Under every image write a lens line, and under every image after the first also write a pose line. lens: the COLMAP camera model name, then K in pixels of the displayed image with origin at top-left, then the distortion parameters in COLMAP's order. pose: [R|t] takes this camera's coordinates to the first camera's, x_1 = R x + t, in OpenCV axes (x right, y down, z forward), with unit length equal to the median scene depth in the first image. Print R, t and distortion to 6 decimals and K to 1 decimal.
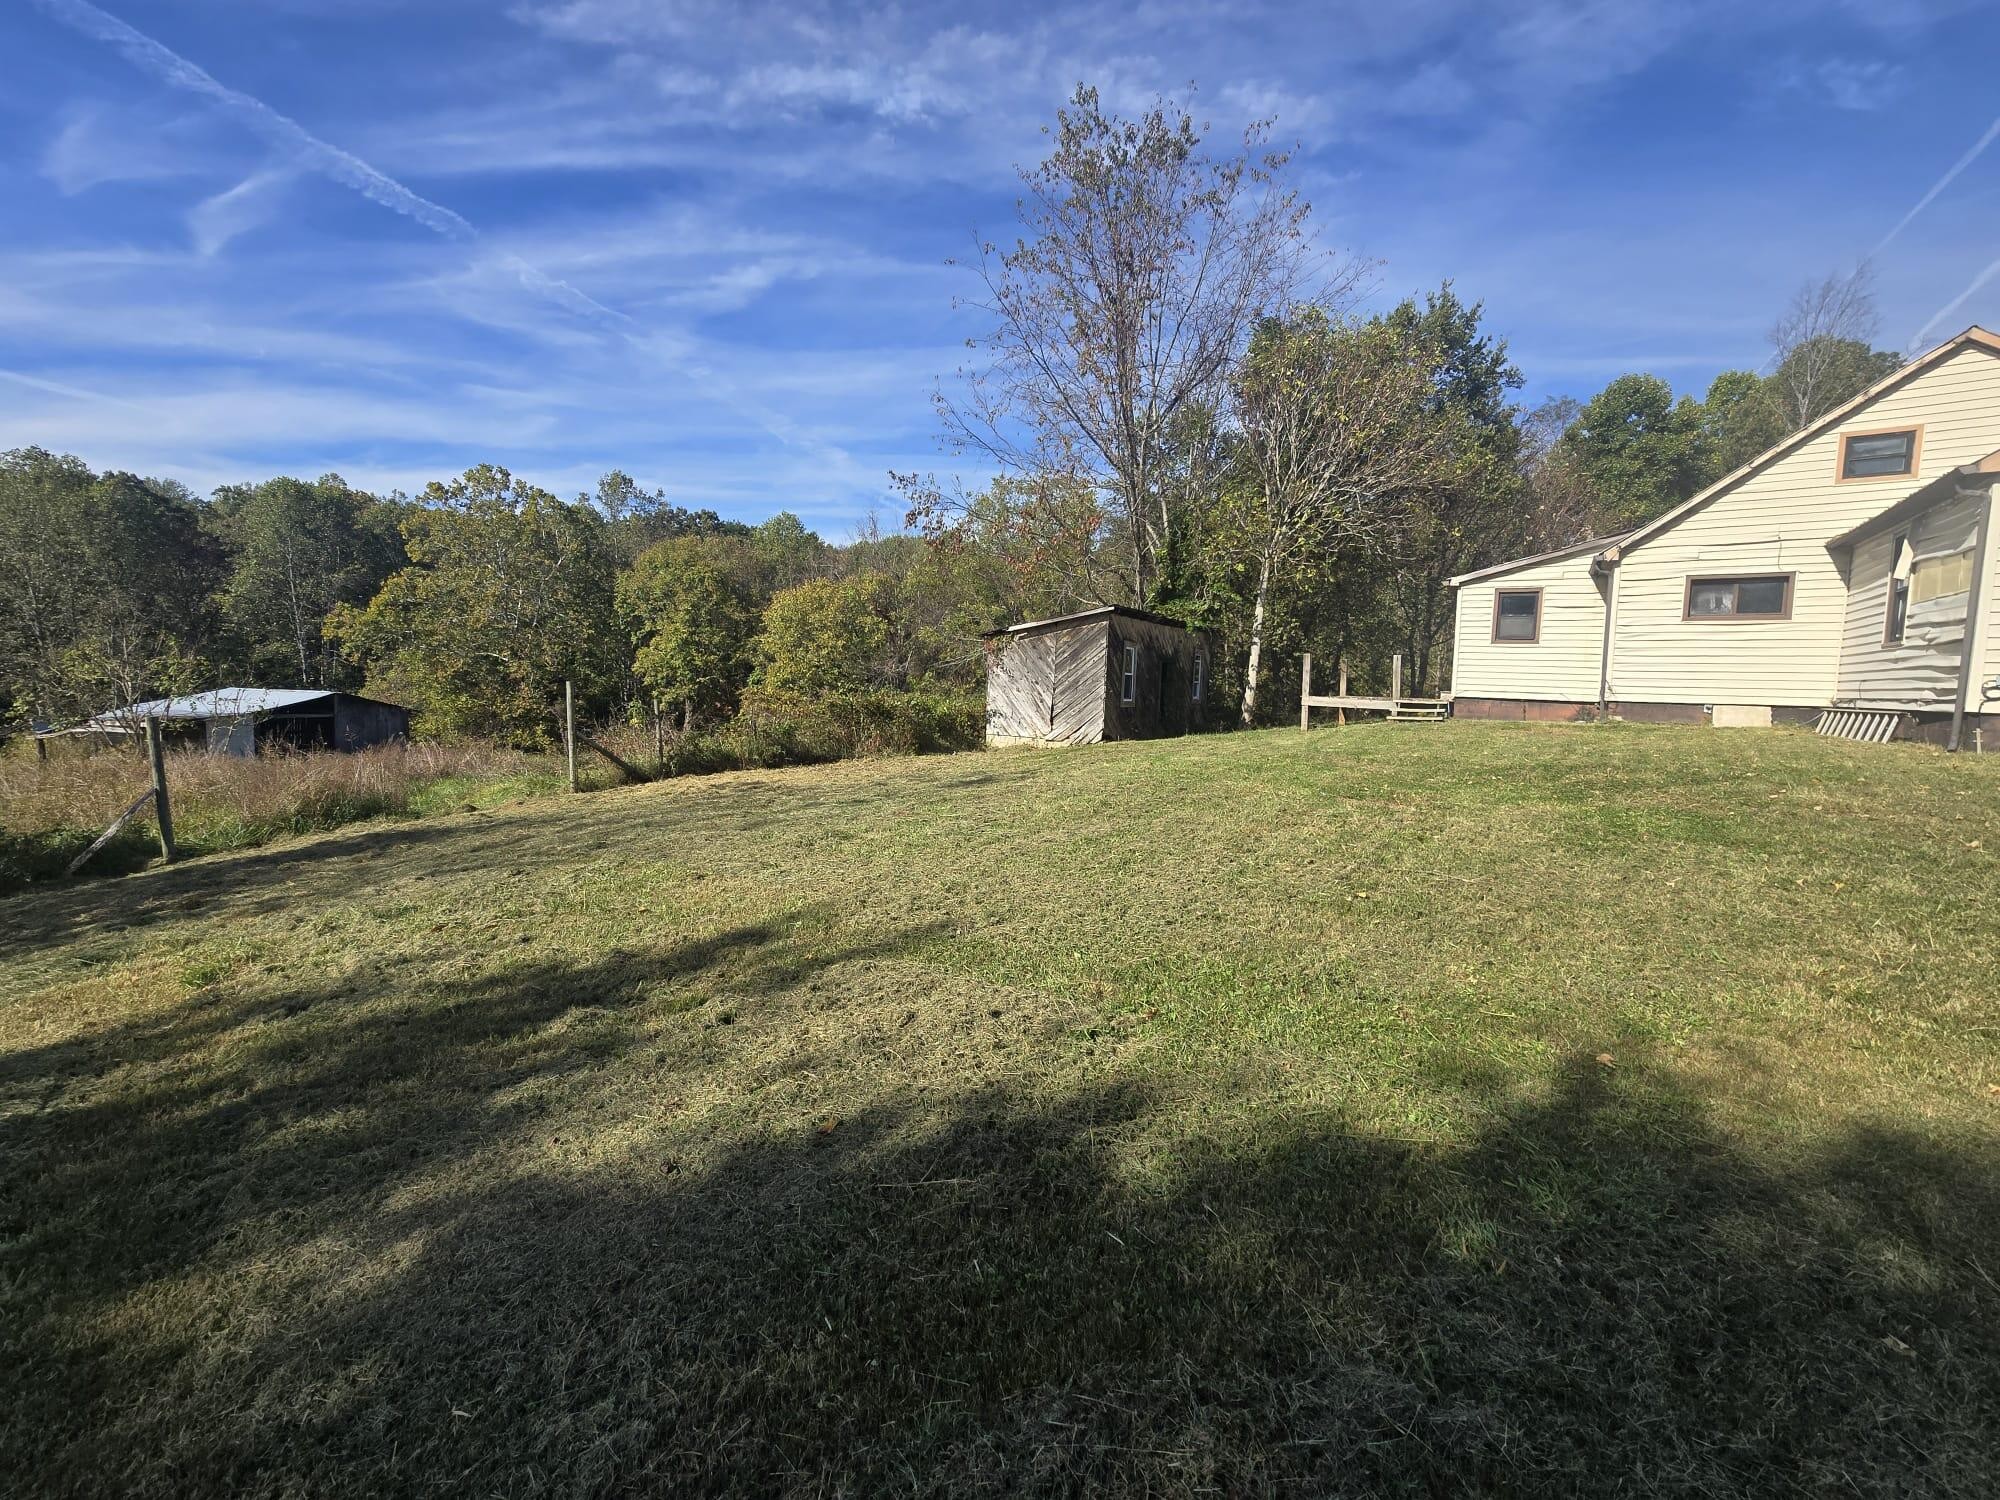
lens RADIAL K [[821.5, 0, 993.2], [0, 821.5, 734.9], [0, 0, 1]] dist [-0.006308, 0.001436]
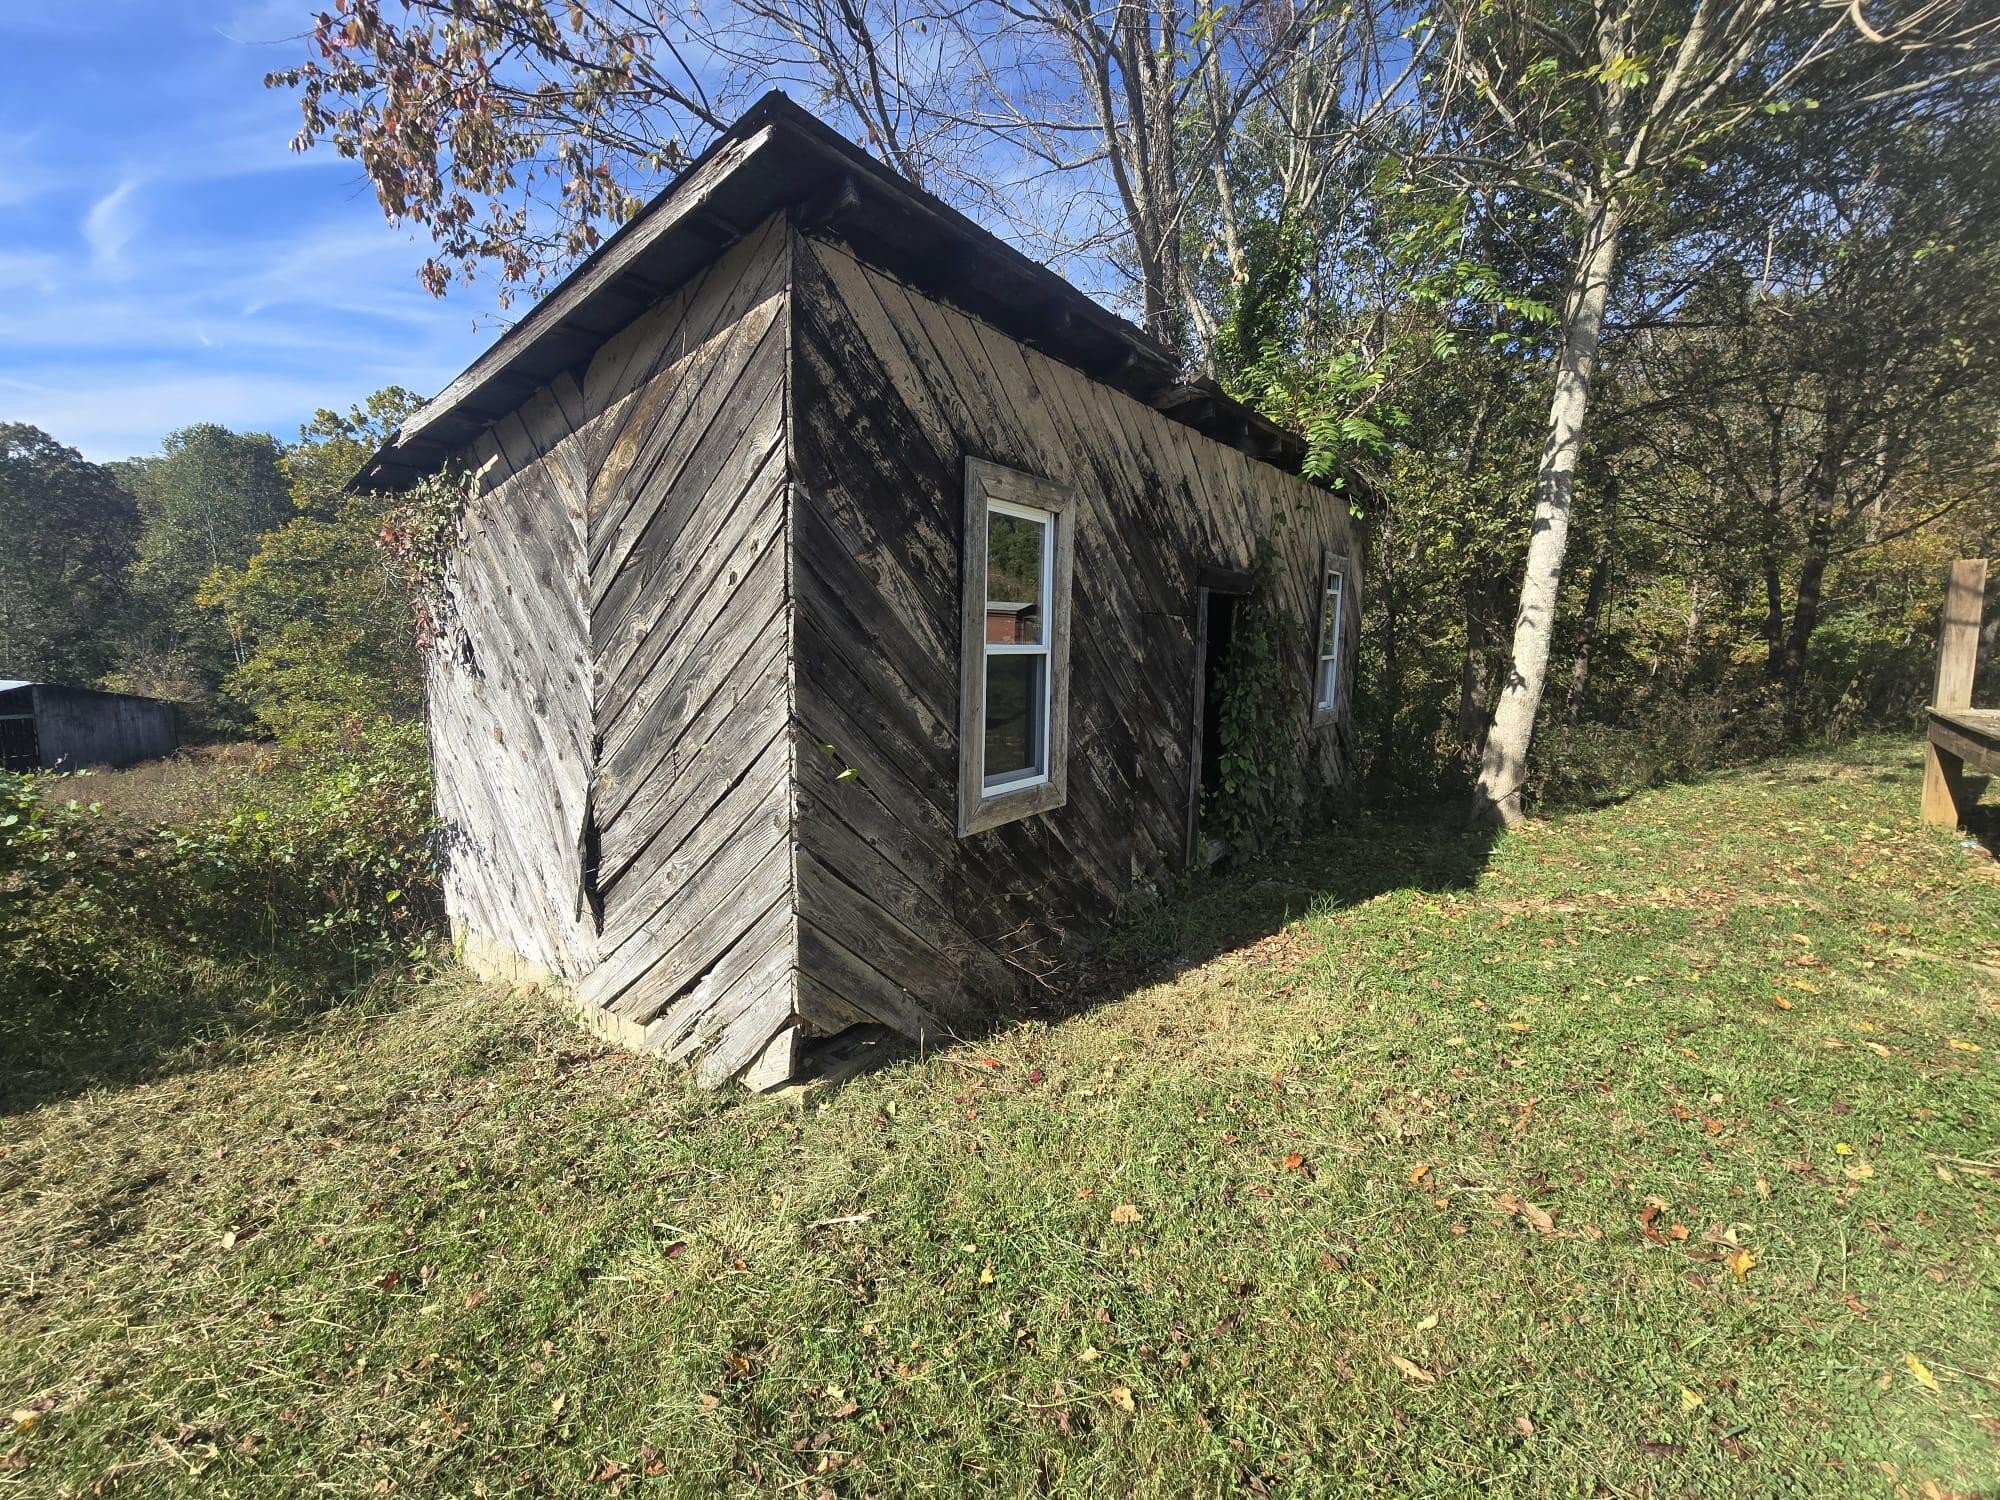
lens RADIAL K [[821.5, 0, 993.1], [0, 821.5, 734.5], [0, 0, 1]] dist [-0.006308, 0.001436]
pose [[0.995840, -0.010230, -0.090545, 0.196903], [0.014913, 0.998577, 0.051196, -0.071907], [0.089892, -0.052333, 0.994576, 0.901110]]
